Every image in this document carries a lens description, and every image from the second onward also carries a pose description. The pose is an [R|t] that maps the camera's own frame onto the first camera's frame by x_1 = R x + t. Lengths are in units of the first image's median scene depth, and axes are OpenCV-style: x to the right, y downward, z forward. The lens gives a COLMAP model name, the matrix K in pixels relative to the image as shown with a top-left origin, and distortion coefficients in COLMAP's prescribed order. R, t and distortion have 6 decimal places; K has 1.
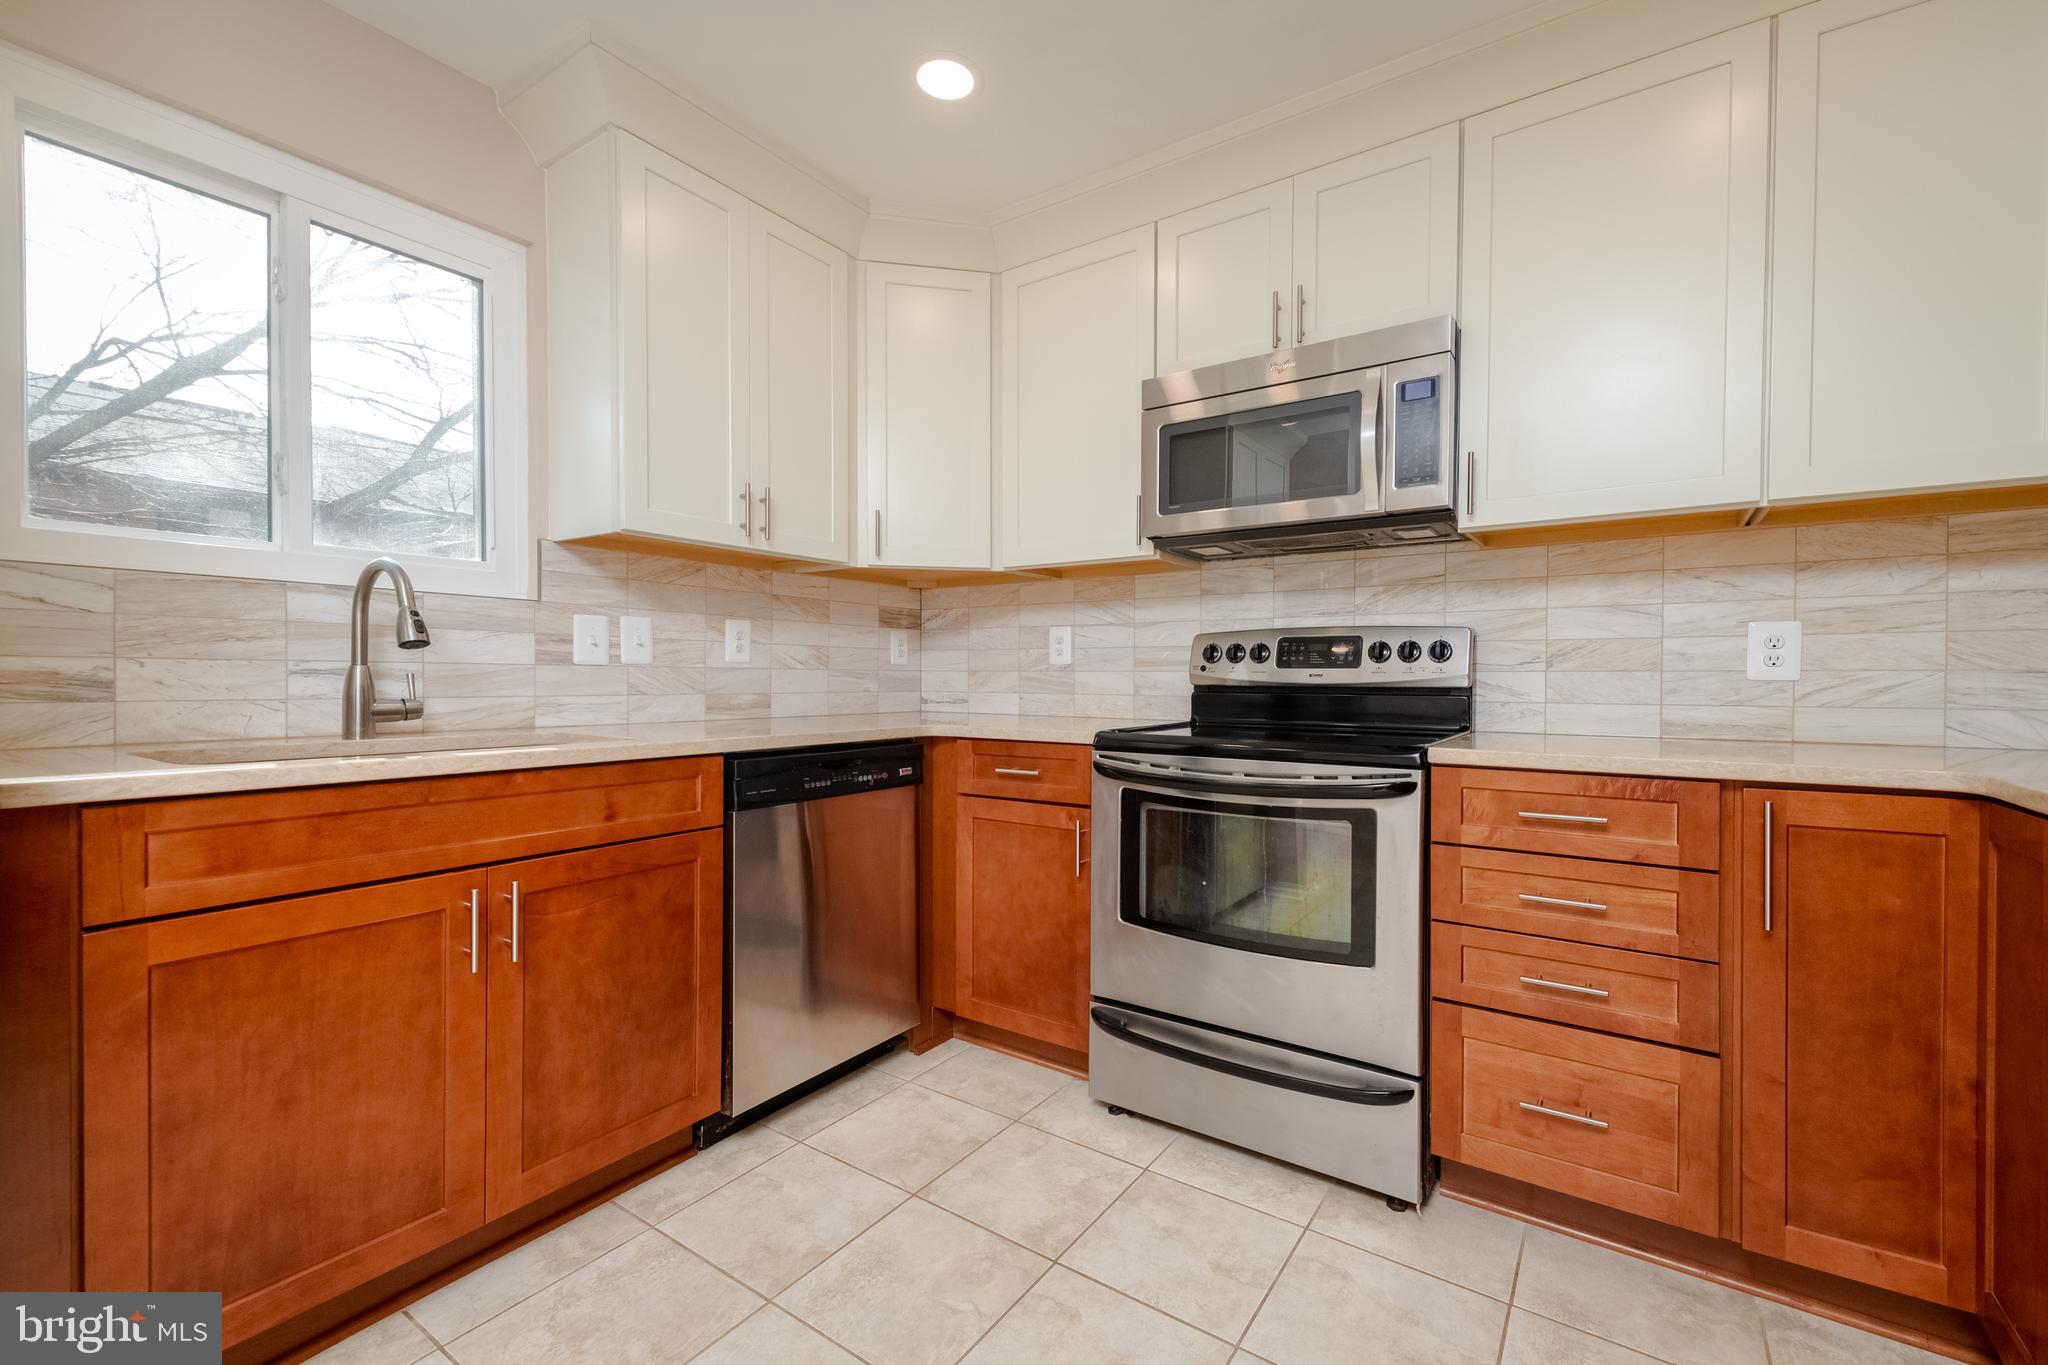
lens RADIAL K [[853.0, 0, 1066.2], [0, 853.0, 685.4], [0, 0, 1]] dist [0.020482, -0.007665]
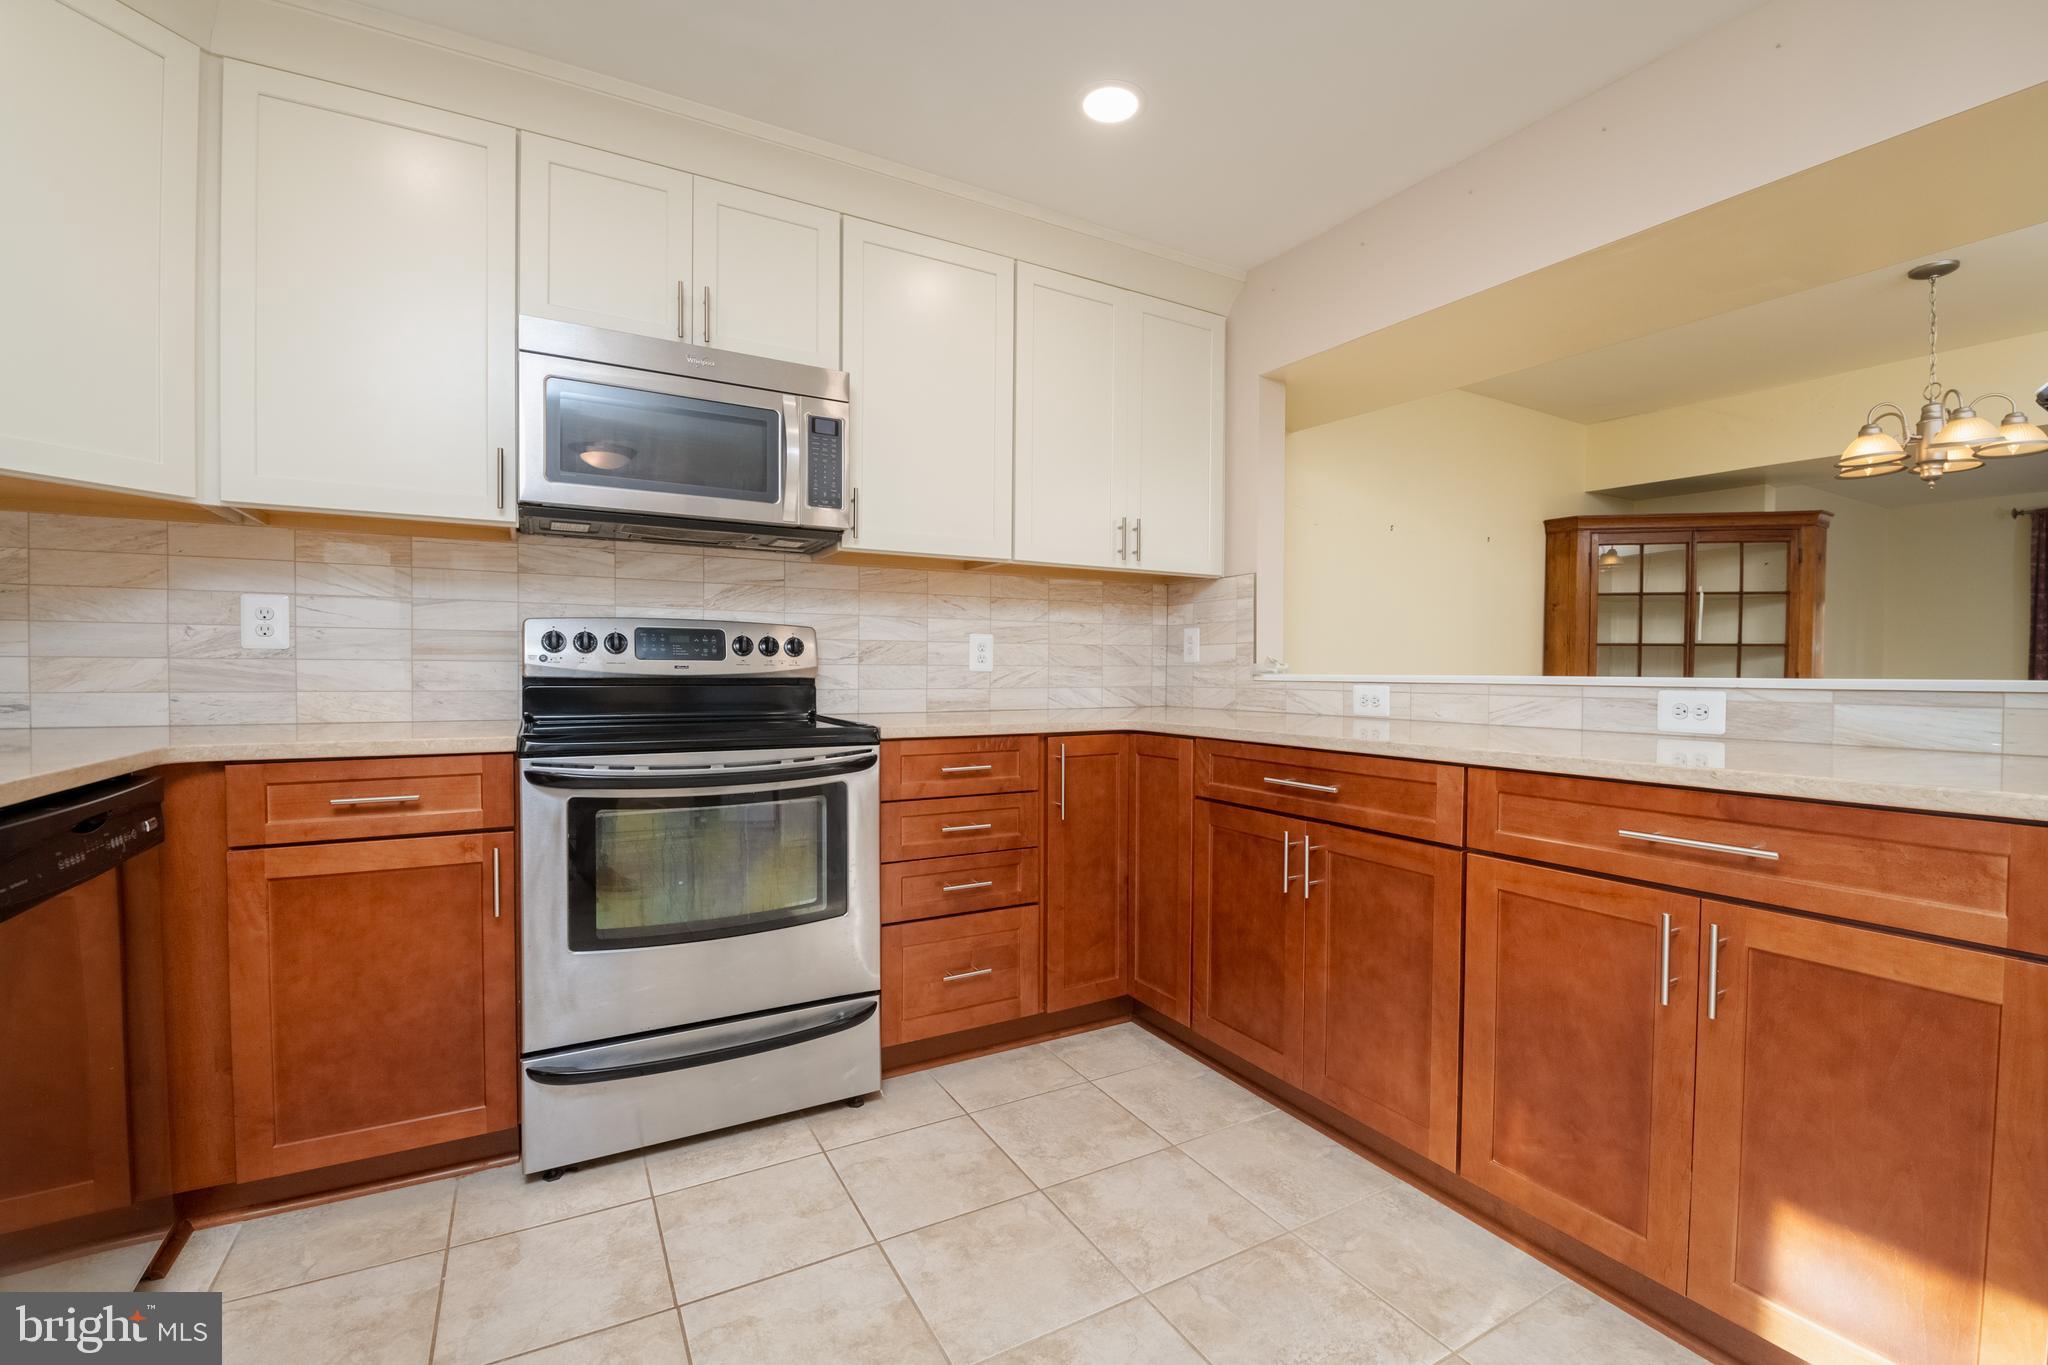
lens RADIAL K [[865.7, 0, 1039.4], [0, 865.7, 685.4], [0, 0, 1]] dist [-0.004340, -0.008160]
pose [[0.452950, -0.016258, 0.891388, -0.510832], [0.004368, 0.999862, 0.016017, -0.005428], [-0.891525, -0.003362, 0.452959, 0.190618]]
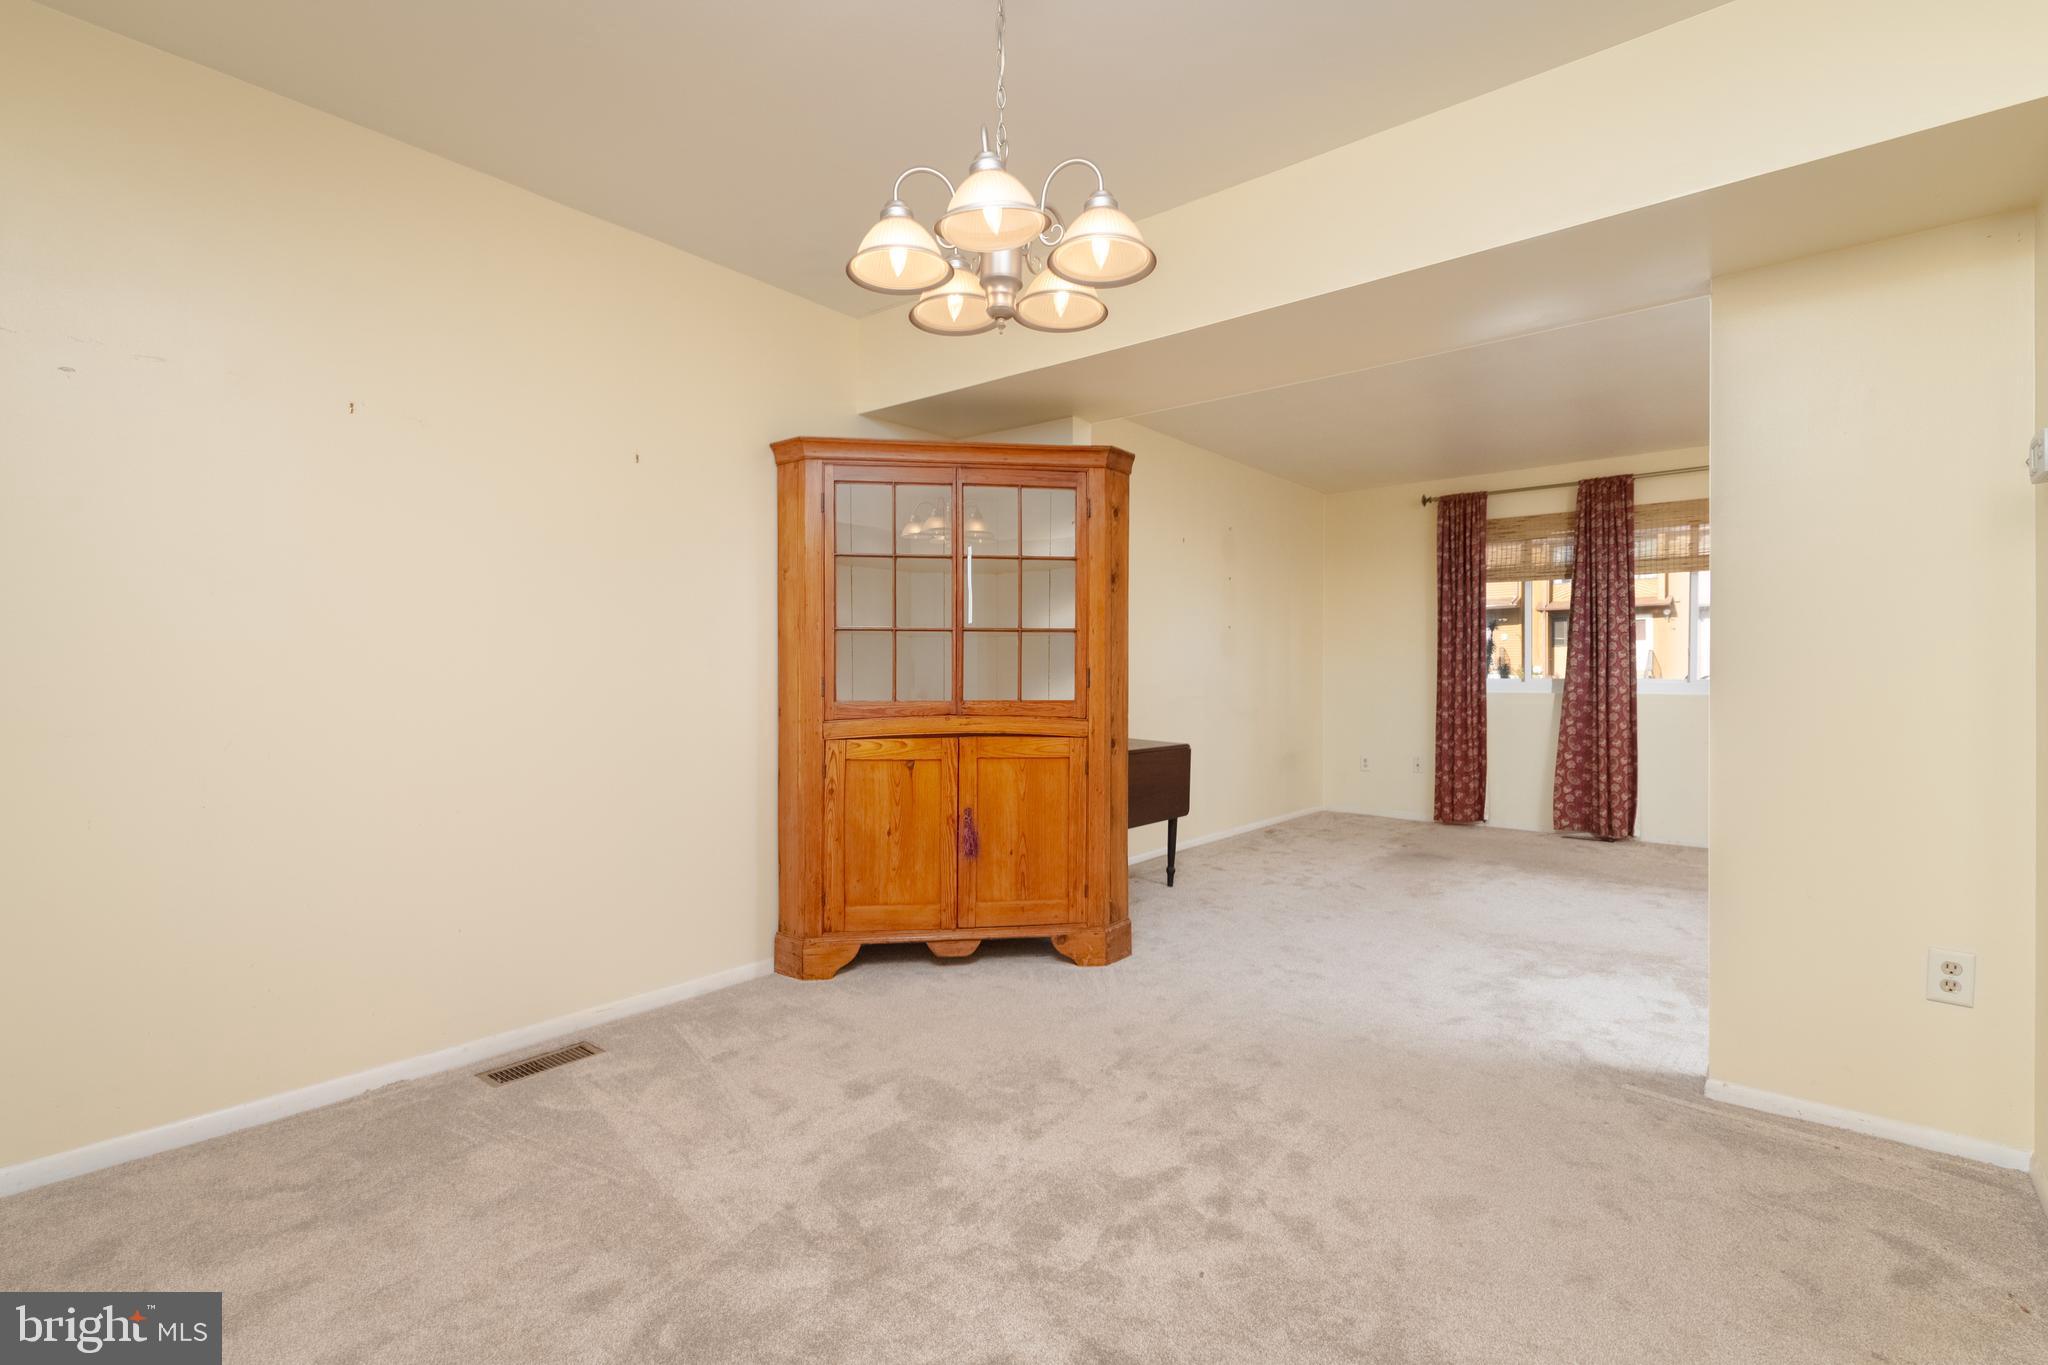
lens RADIAL K [[917.4, 0, 1029.0], [0, 917.4, 684.6], [0, 0, 1]] dist [0.000981, 0.000165]
pose [[0.111954, -0.016867, 0.993570, 0.611603], [0.011357, 0.999812, 0.015693, 0.006020], [-0.993648, 0.009527, 0.112125, -0.619683]]
